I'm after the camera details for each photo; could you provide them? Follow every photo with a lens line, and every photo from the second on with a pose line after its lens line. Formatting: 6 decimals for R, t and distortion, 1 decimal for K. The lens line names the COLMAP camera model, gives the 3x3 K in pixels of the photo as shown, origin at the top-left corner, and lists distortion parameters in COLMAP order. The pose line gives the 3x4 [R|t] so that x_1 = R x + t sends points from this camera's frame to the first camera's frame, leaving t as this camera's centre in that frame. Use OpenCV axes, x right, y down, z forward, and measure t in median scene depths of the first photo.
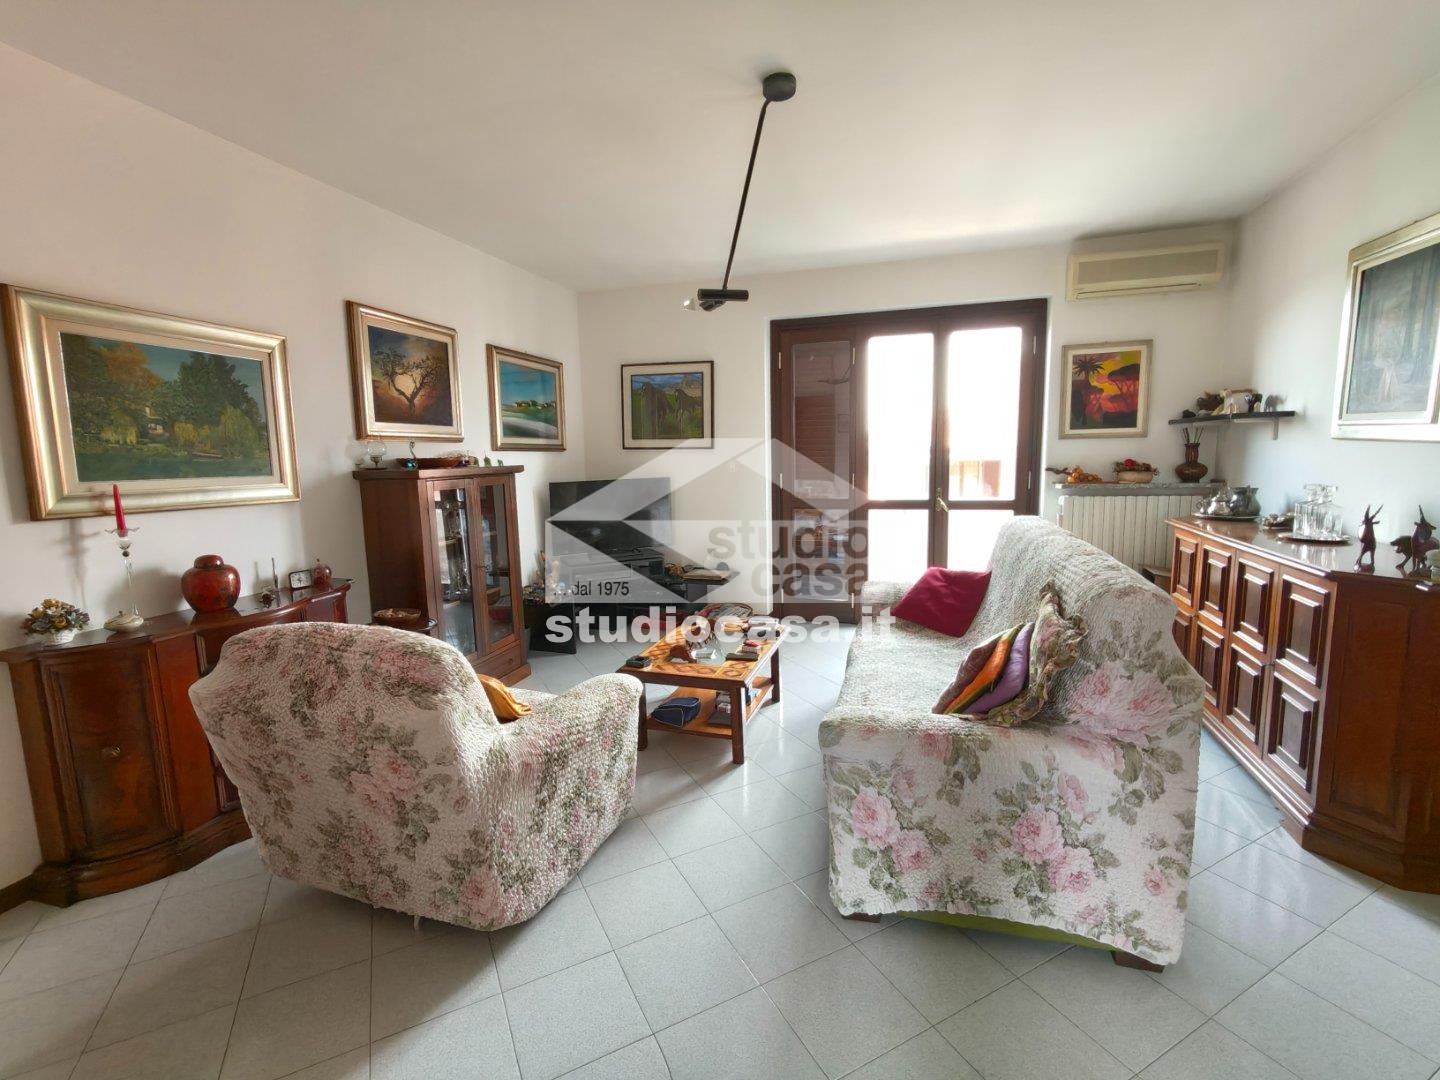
lens RADIAL K [[649.3, 0, 716.6], [0, 649.3, 536.8], [0, 0, 1]] dist [-0.000470, -0.000262]
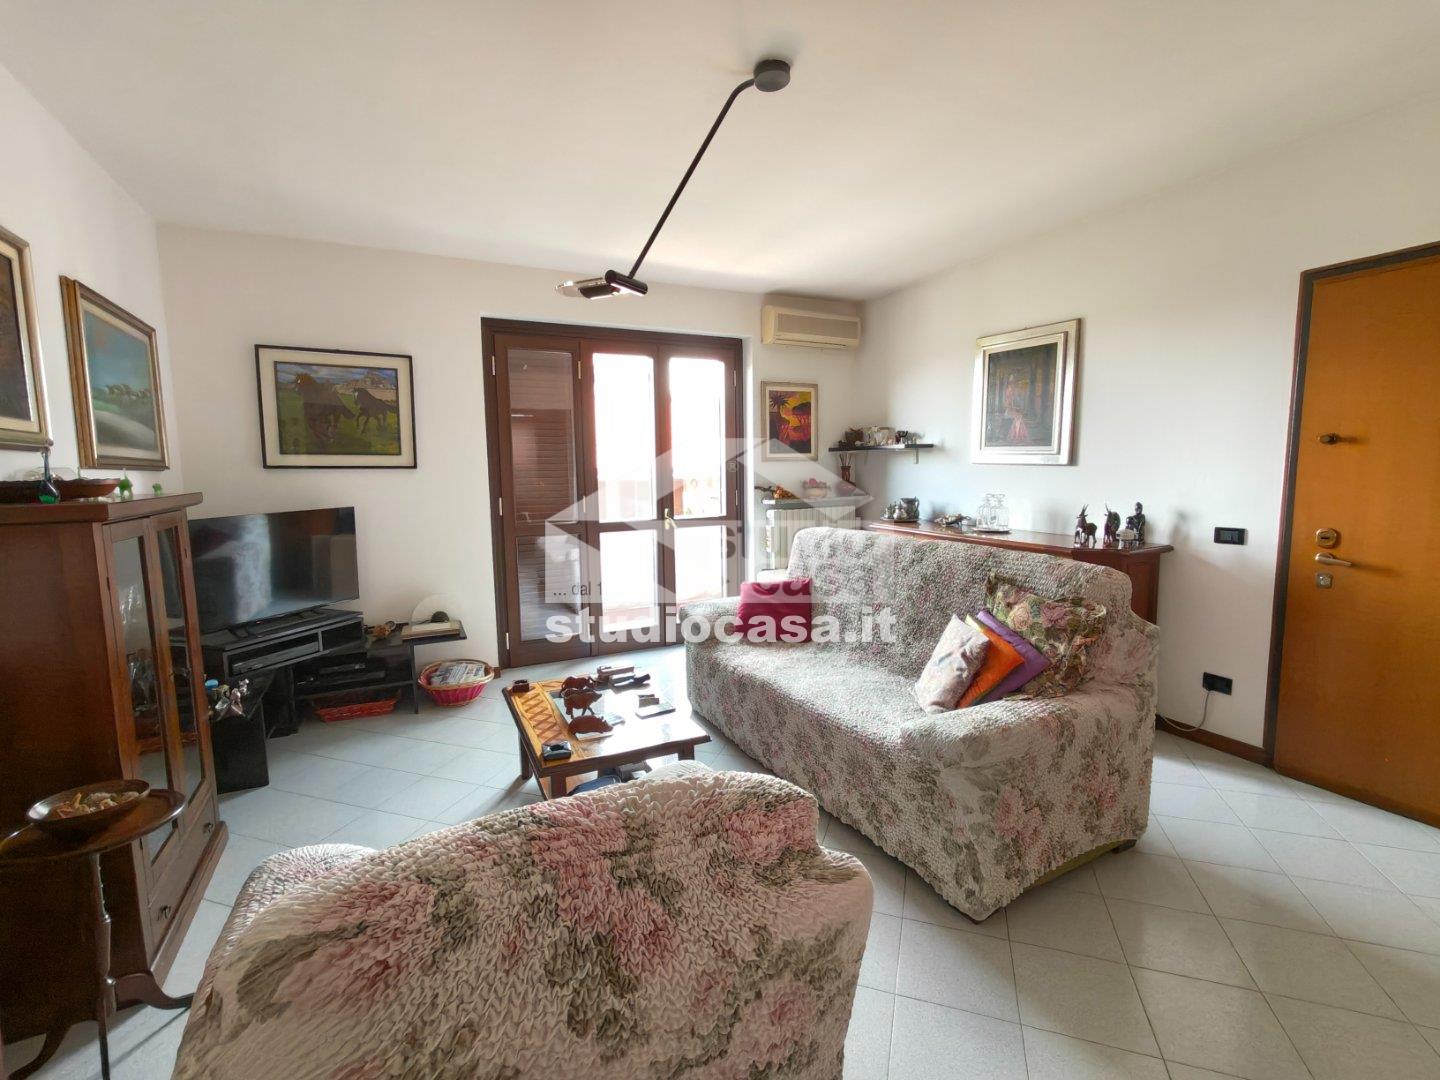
lens RADIAL K [[649.2, 0, 718.0], [0, 649.2, 536.4], [0, 0, 1]] dist [0.000108, 0.000140]
pose [[0.719817, -0.065725, 0.691046, -0.420113], [0.091078, 0.995844, -0.000156, -0.030421], [-0.688163, 0.063051, 0.722811, 0.278739]]
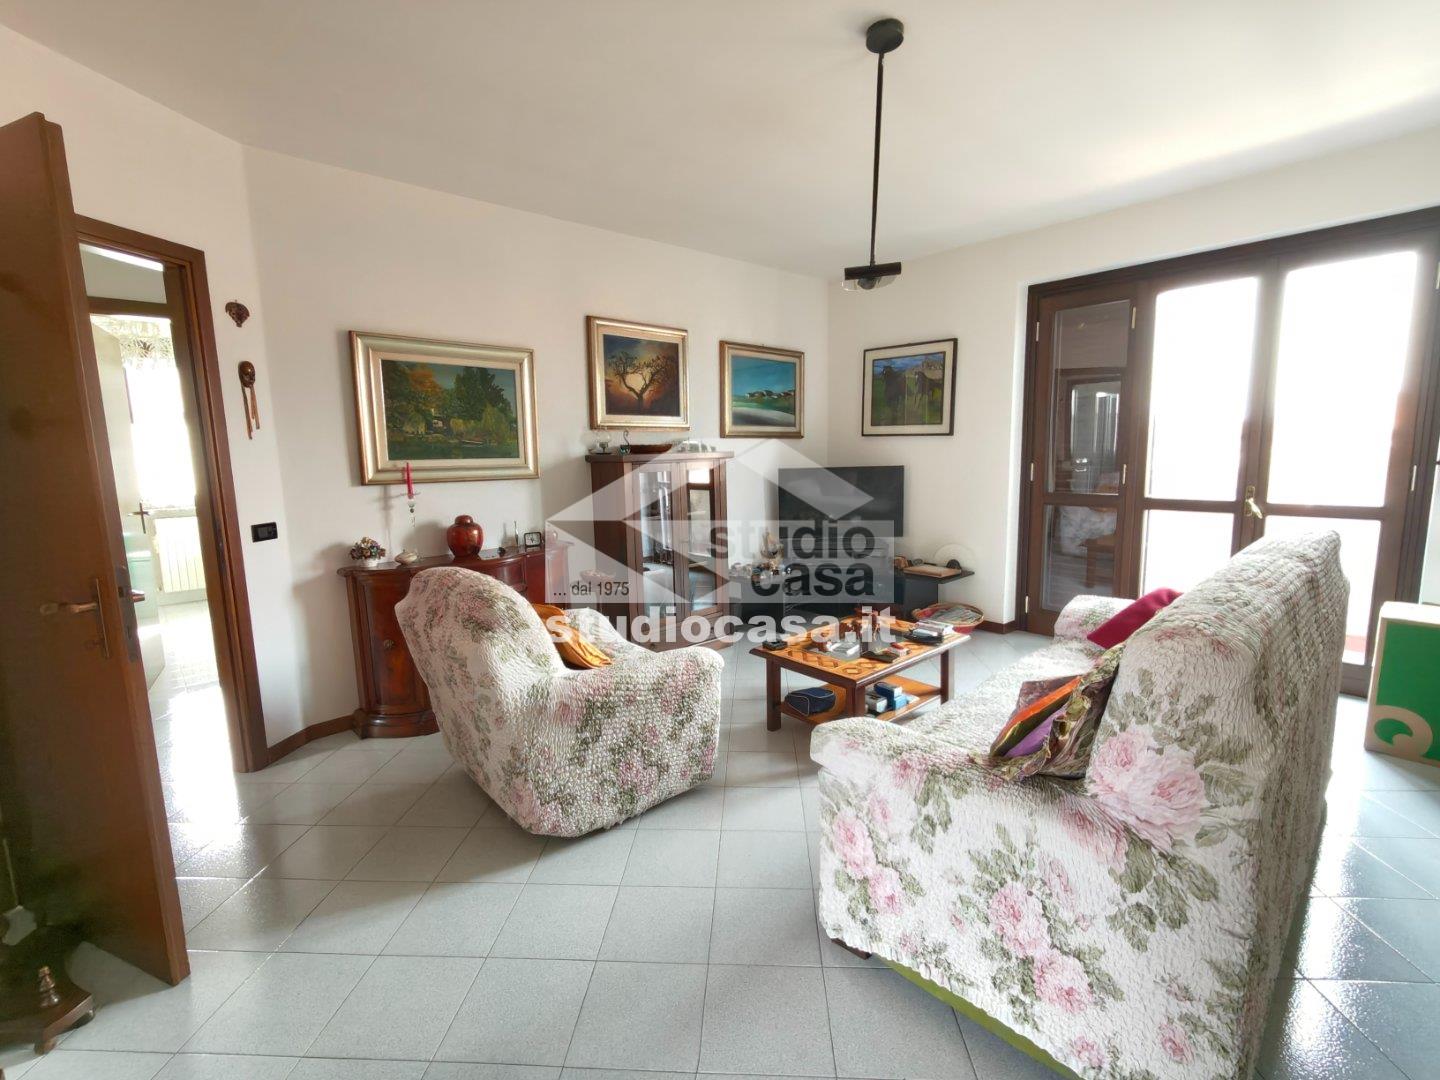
lens RADIAL K [[649.2, 0, 718.0], [0, 649.2, 536.4], [0, 0, 1]] dist [0.000108, 0.000140]
pose [[0.860685, 0.072470, -0.503954, 0.265413], [-0.063062, 0.997370, 0.035724, -0.007167], [0.505217, 0.001033, 0.862992, 0.062969]]
